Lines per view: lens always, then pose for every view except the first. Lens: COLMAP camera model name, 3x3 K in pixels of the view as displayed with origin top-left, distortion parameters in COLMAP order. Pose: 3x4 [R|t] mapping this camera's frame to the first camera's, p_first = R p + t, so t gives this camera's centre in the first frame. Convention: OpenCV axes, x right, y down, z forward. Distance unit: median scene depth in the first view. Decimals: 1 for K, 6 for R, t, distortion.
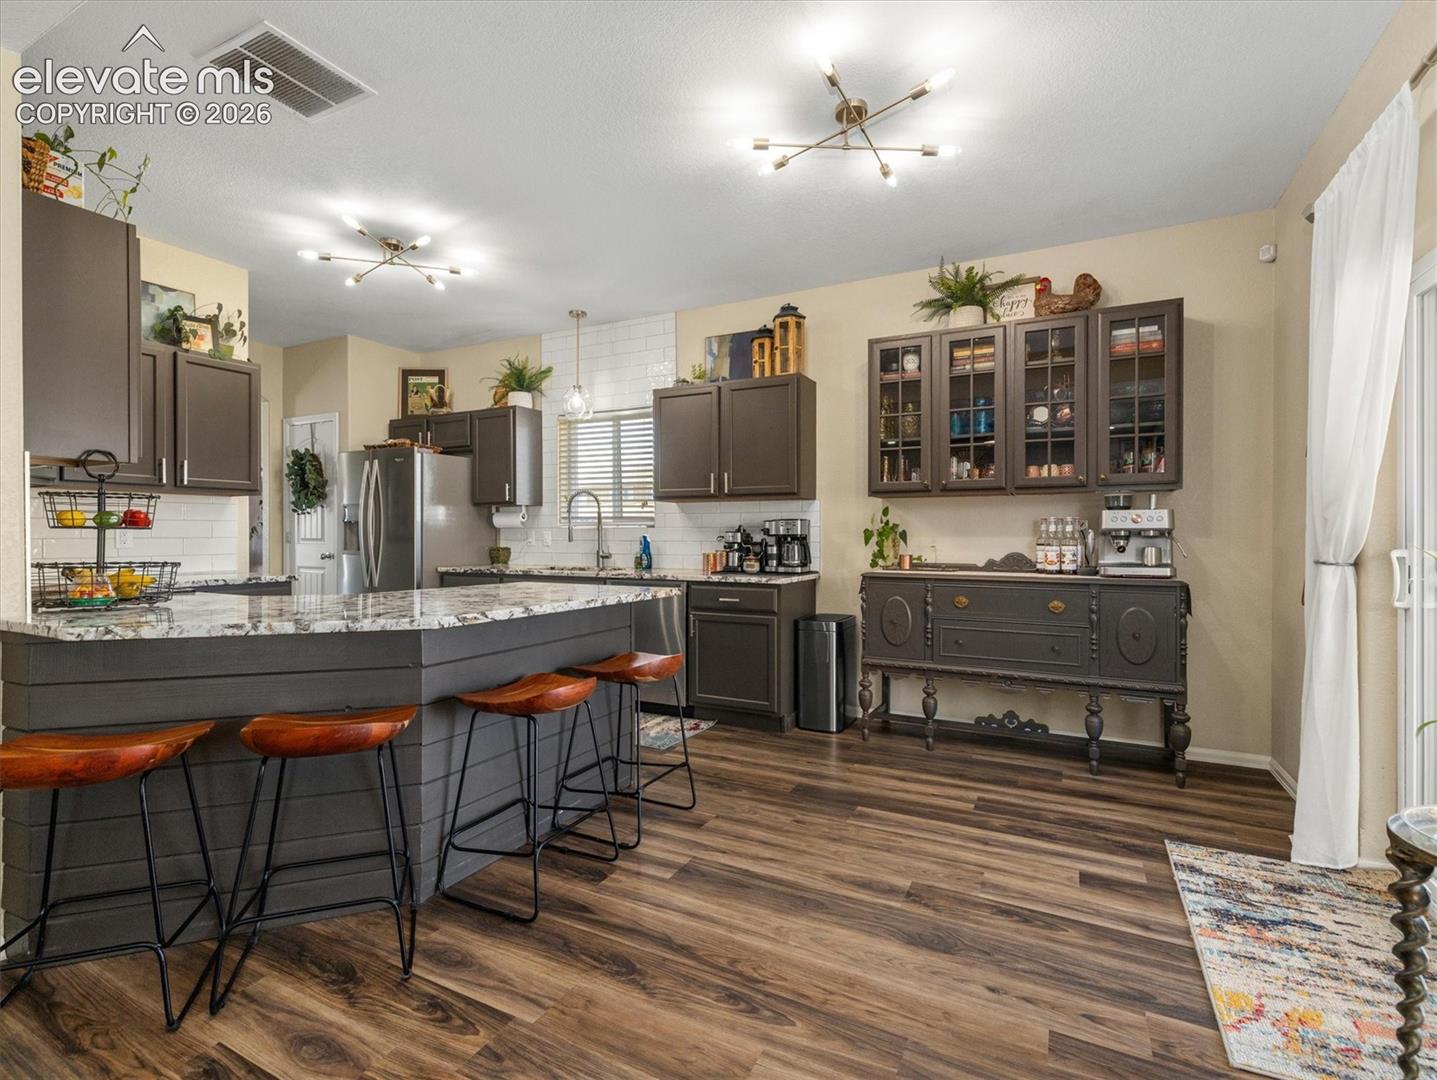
lens RADIAL K [[682.9, 0, 719.1], [0, 682.9, 535.4], [0, 0, 1]] dist [0.000883, 0.000974]
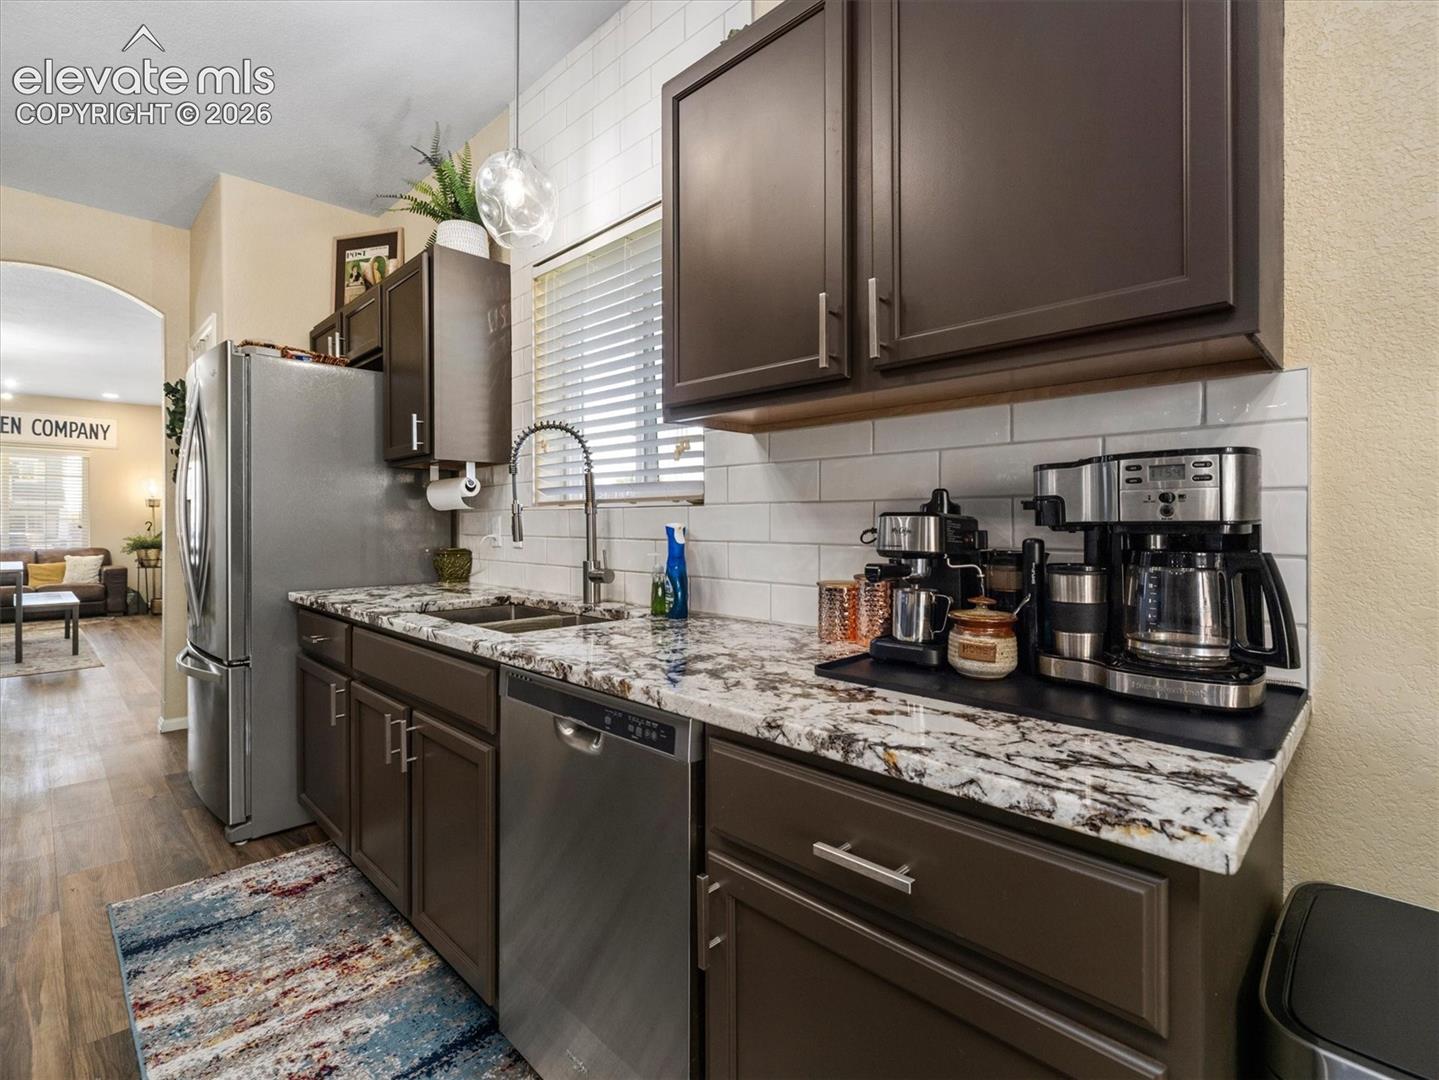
lens RADIAL K [[683.9, 0, 727.3], [0, 683.9, 515.4], [0, 0, 1]] dist [0.000883, 0.000974]
pose [[0.955866, -0.005071, -0.293761, 0.031893], [0.001620, 0.999927, -0.011990, -0.001419], [0.293800, 0.010985, 0.955804, 0.730996]]
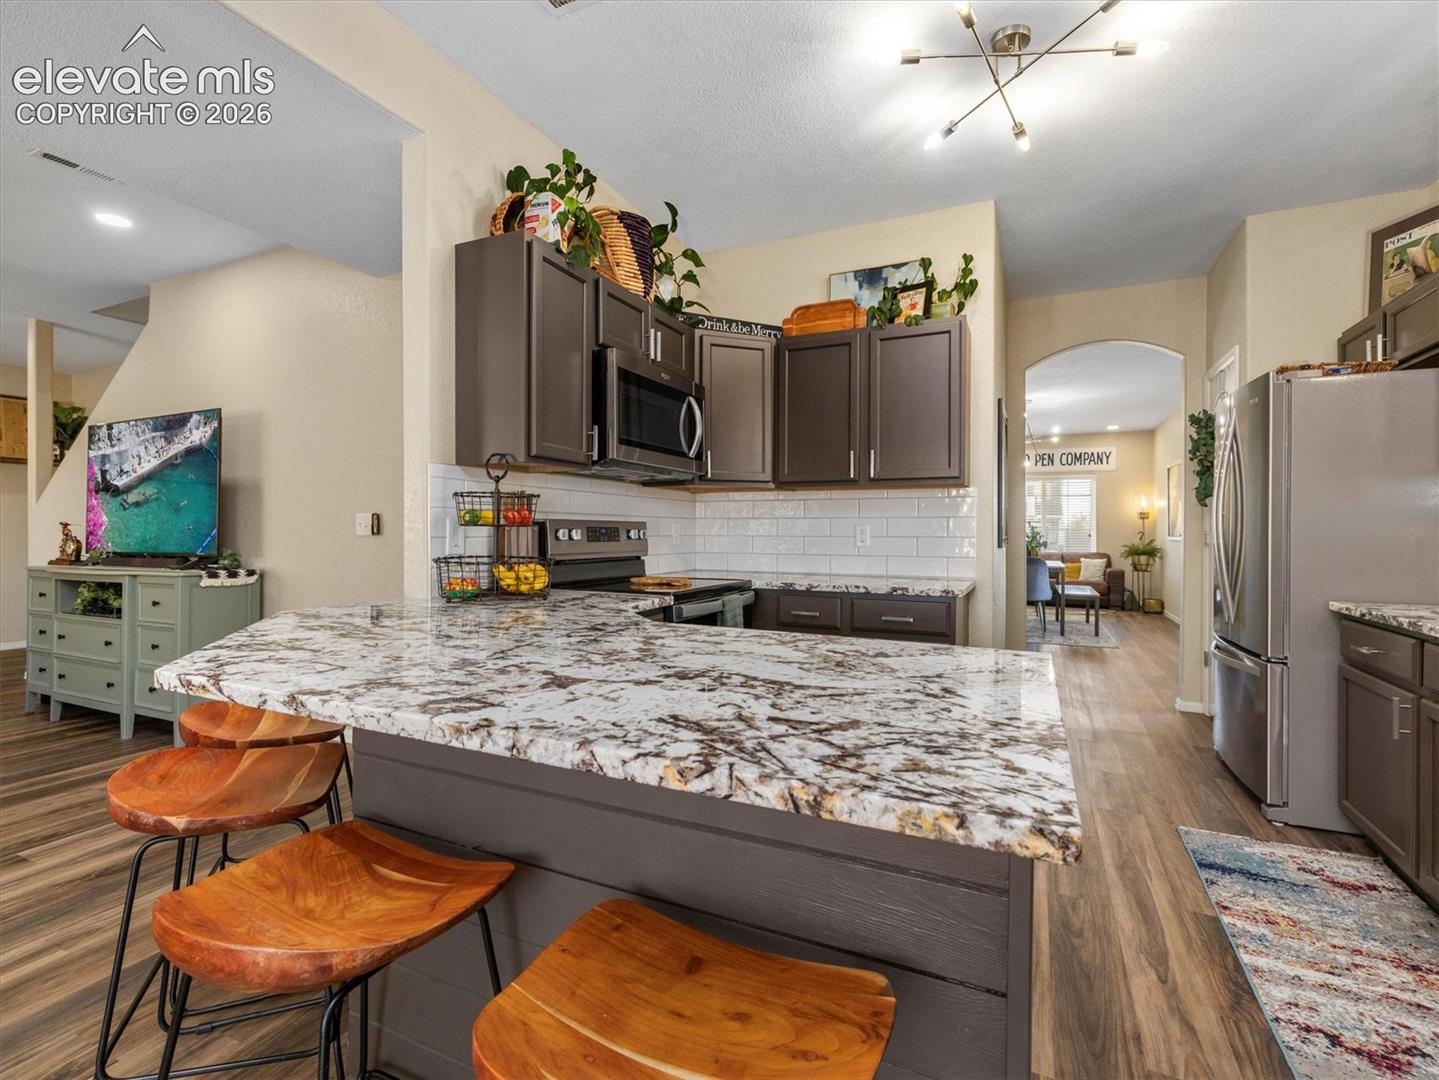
lens RADIAL K [[683.9, 0, 711.3], [0, 683.9, 535.1], [0, 0, 1]] dist [0.000883, 0.000974]
pose [[0.035765, 0.005746, -0.999344, 0.087561], [-0.005968, 0.999967, 0.005536, -0.002585], [0.999342, 0.005767, 0.035798, 0.612587]]
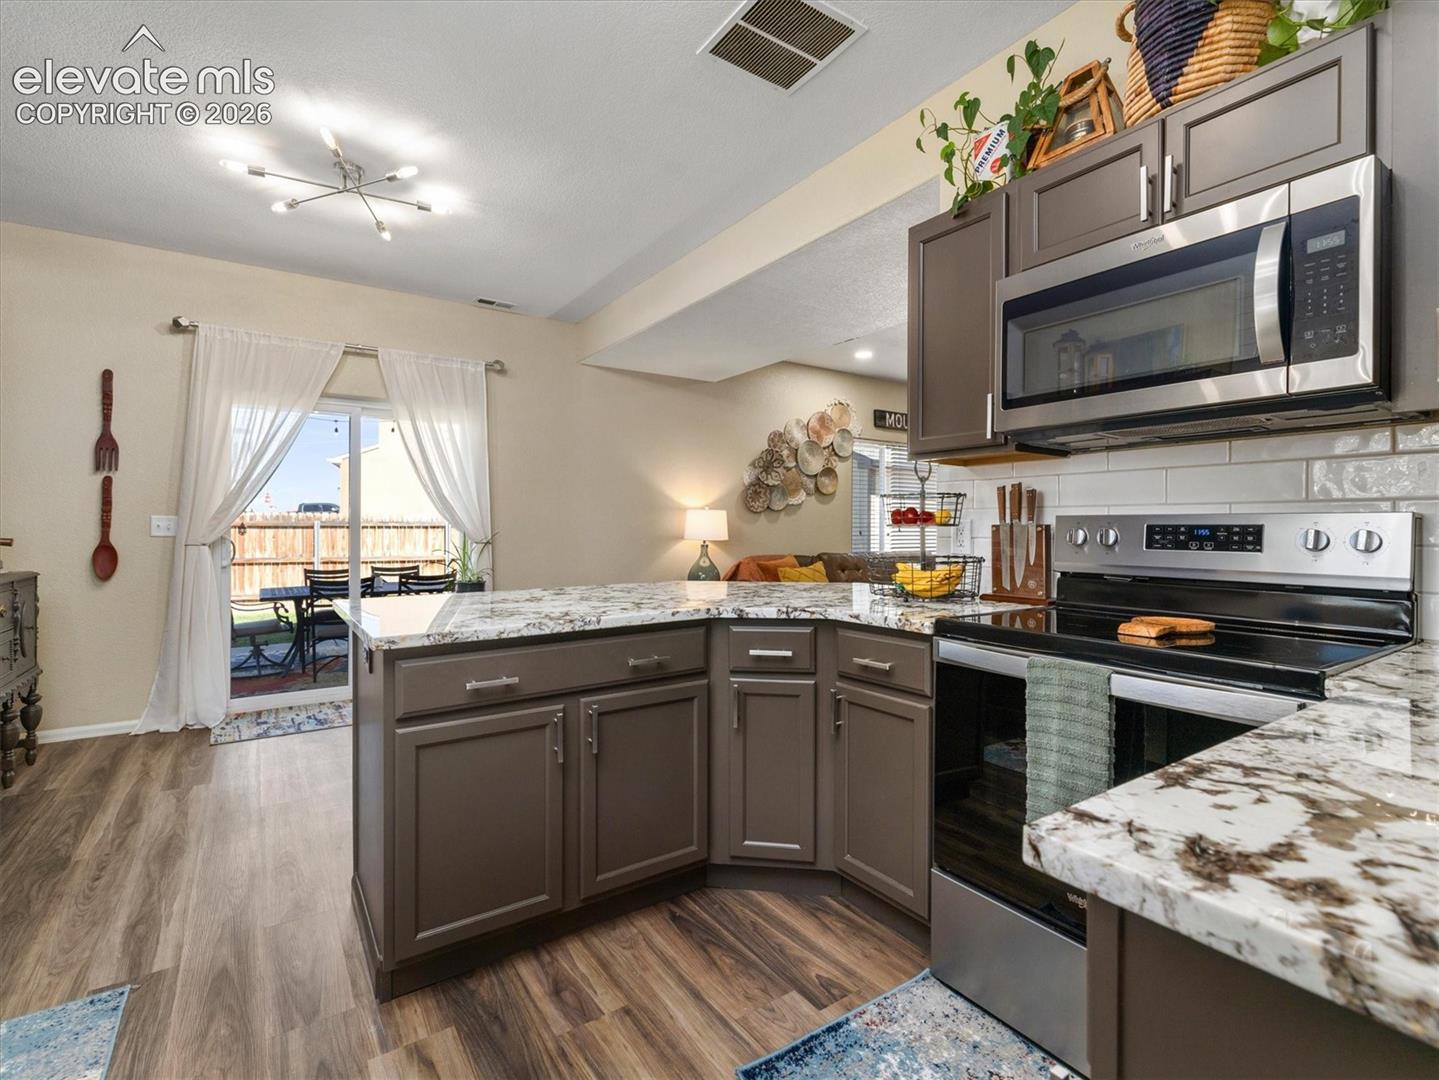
lens RADIAL K [[683.9, 0, 717.5], [0, 683.9, 529.9], [0, 0, 1]] dist [0.000883, 0.000974]
pose [[-0.877230, -0.005515, 0.480039, -0.542609], [-0.003761, 0.999982, 0.004615, -0.004004], [-0.480056, 0.002243, -0.877235, 1.001045]]
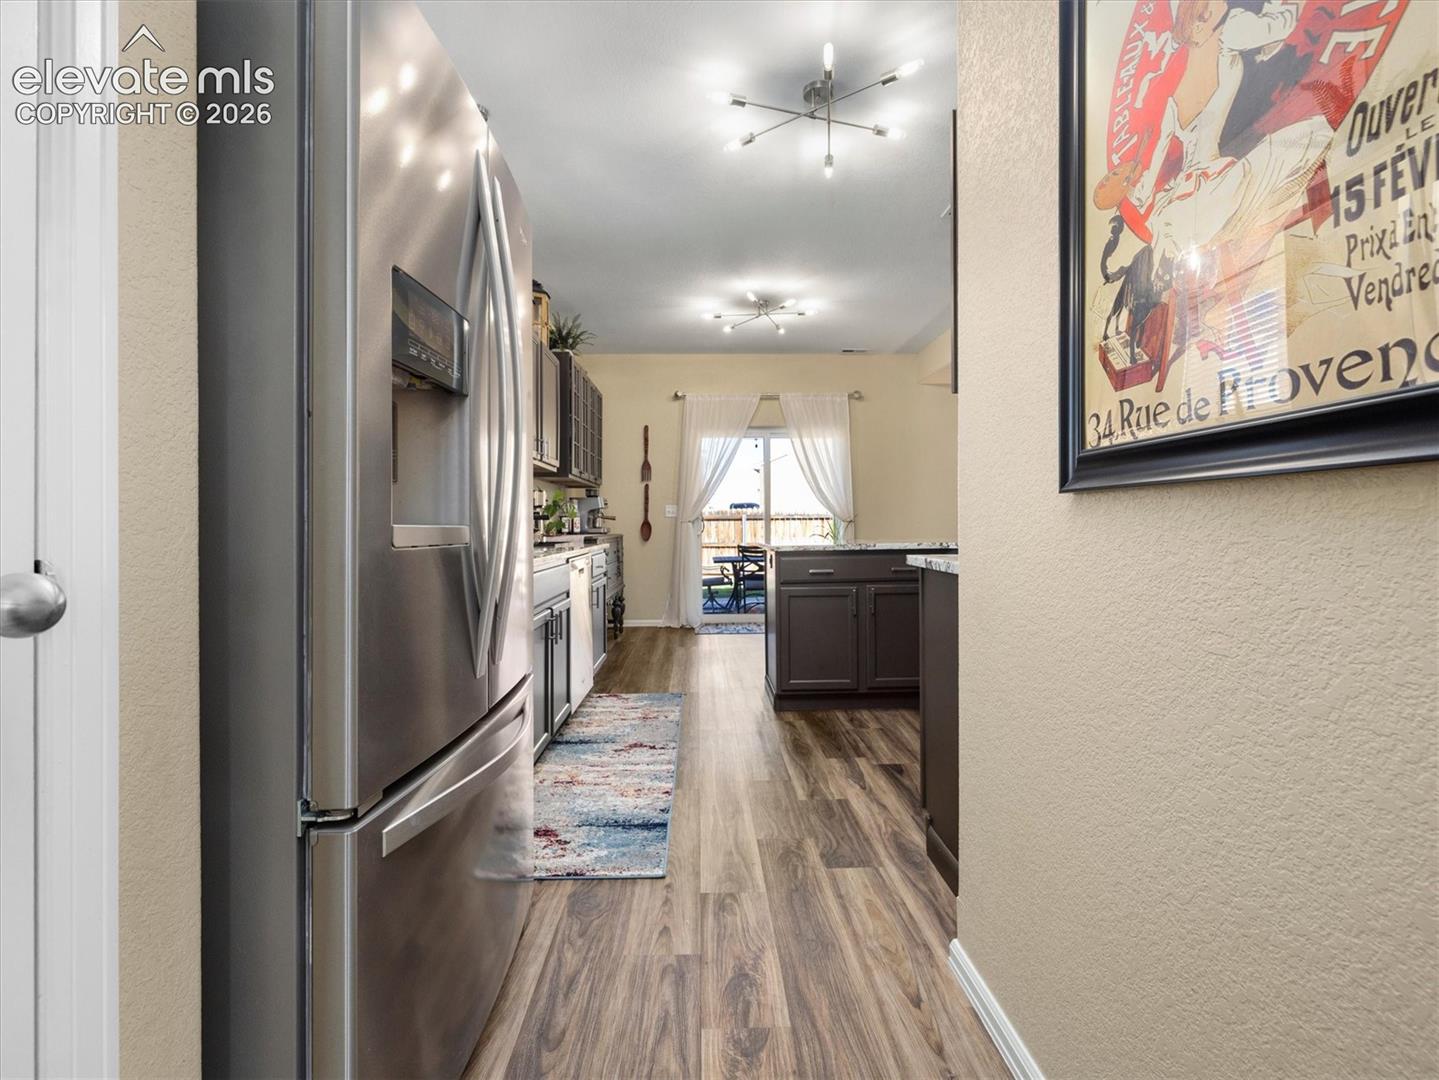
lens RADIAL K [[683.9, 0, 727.1], [0, 683.9, 529.1], [0, 0, 1]] dist [0.000883, 0.000974]
pose [[-0.495002, -0.003739, 0.868884, -0.951281], [0.008350, 0.999924, 0.009060, 0.029821], [-0.868852, 0.011740, -0.494933, 1.257698]]
